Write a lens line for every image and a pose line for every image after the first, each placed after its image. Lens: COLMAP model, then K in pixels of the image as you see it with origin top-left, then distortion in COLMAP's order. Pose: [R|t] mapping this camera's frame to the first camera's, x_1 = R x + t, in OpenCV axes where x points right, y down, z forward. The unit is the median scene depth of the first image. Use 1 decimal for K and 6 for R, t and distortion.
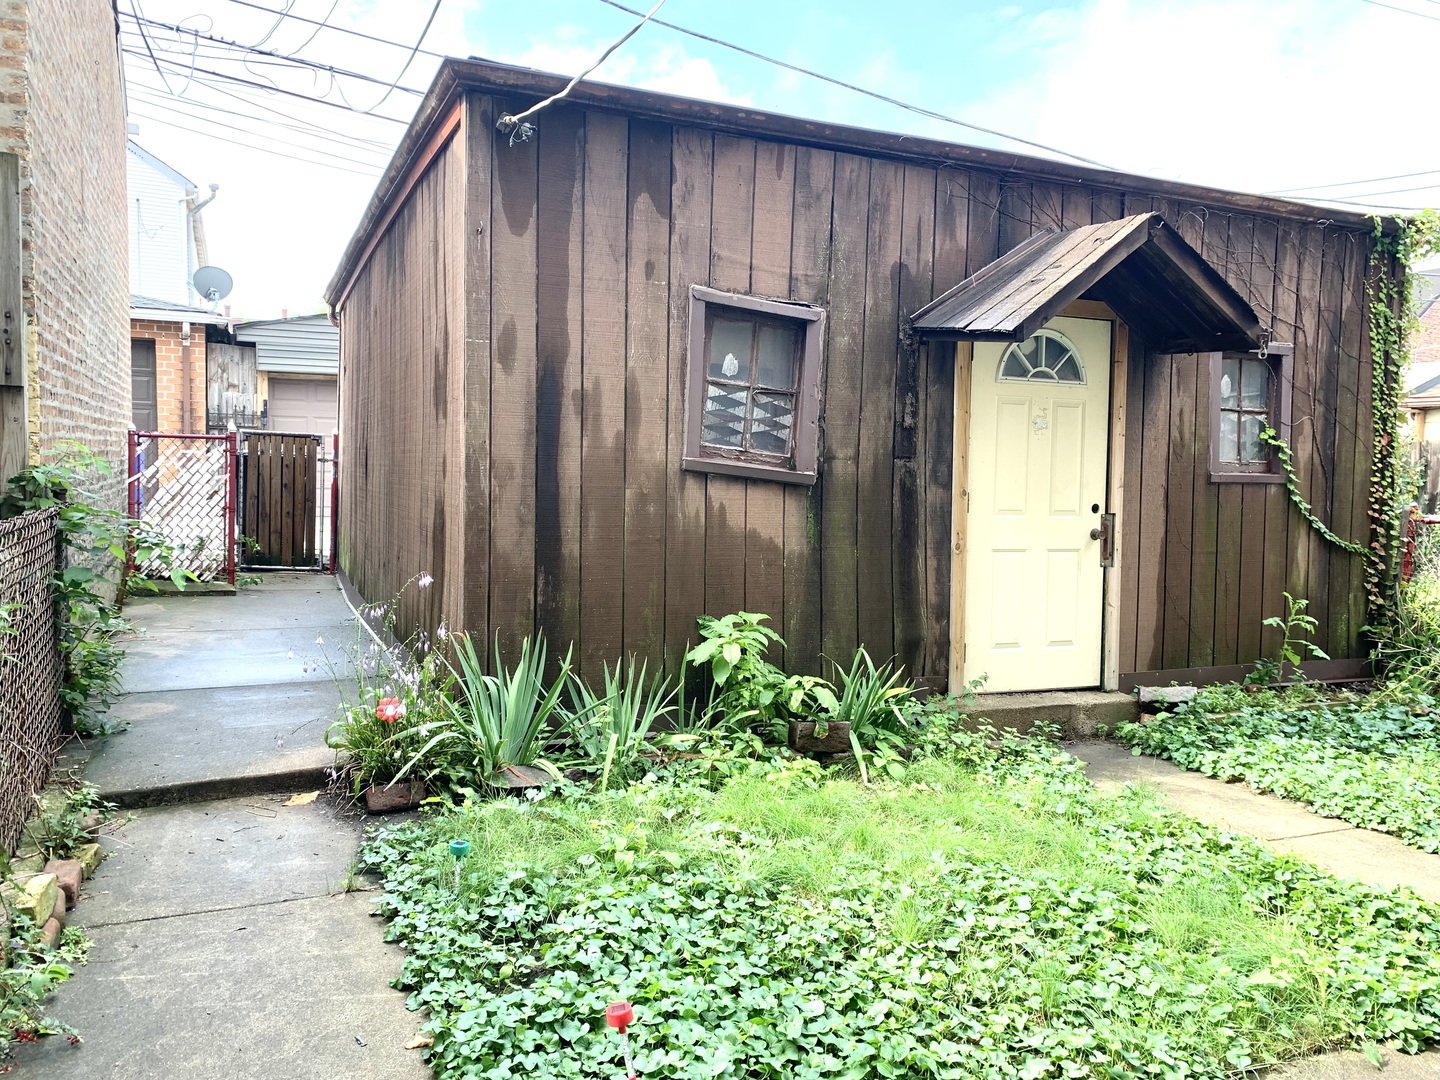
lens RADIAL K [[1089.7, 0, 718.1], [0, 1089.7, 540.4], [0, 0, 1]] dist [-0.011485, -0.015376]
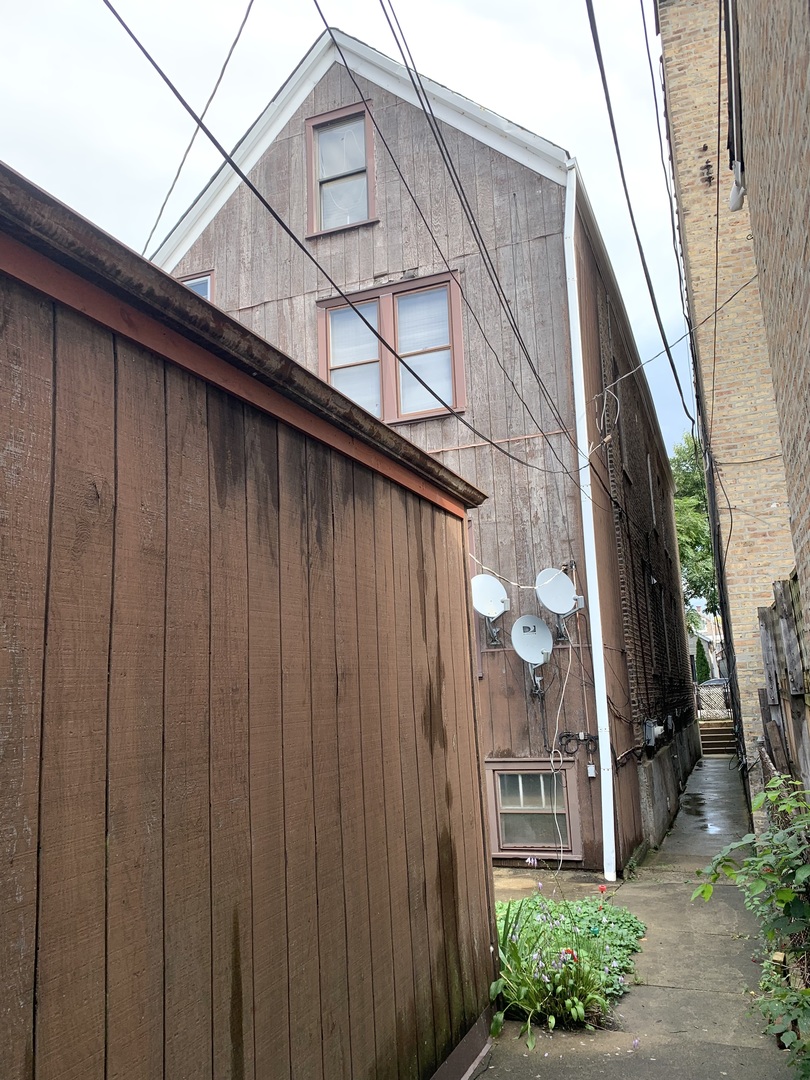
lens RADIAL K [[817.3, 0, 402.8], [0, 817.3, 536.4], [0, 0, 1]] dist [-0.011485, -0.015376]
pose [[-0.693996, 0.151933, 0.703766, -0.820220], [0.080982, 0.987750, -0.133383, -0.213987], [-0.715410, -0.035574, -0.697798, 1.608346]]
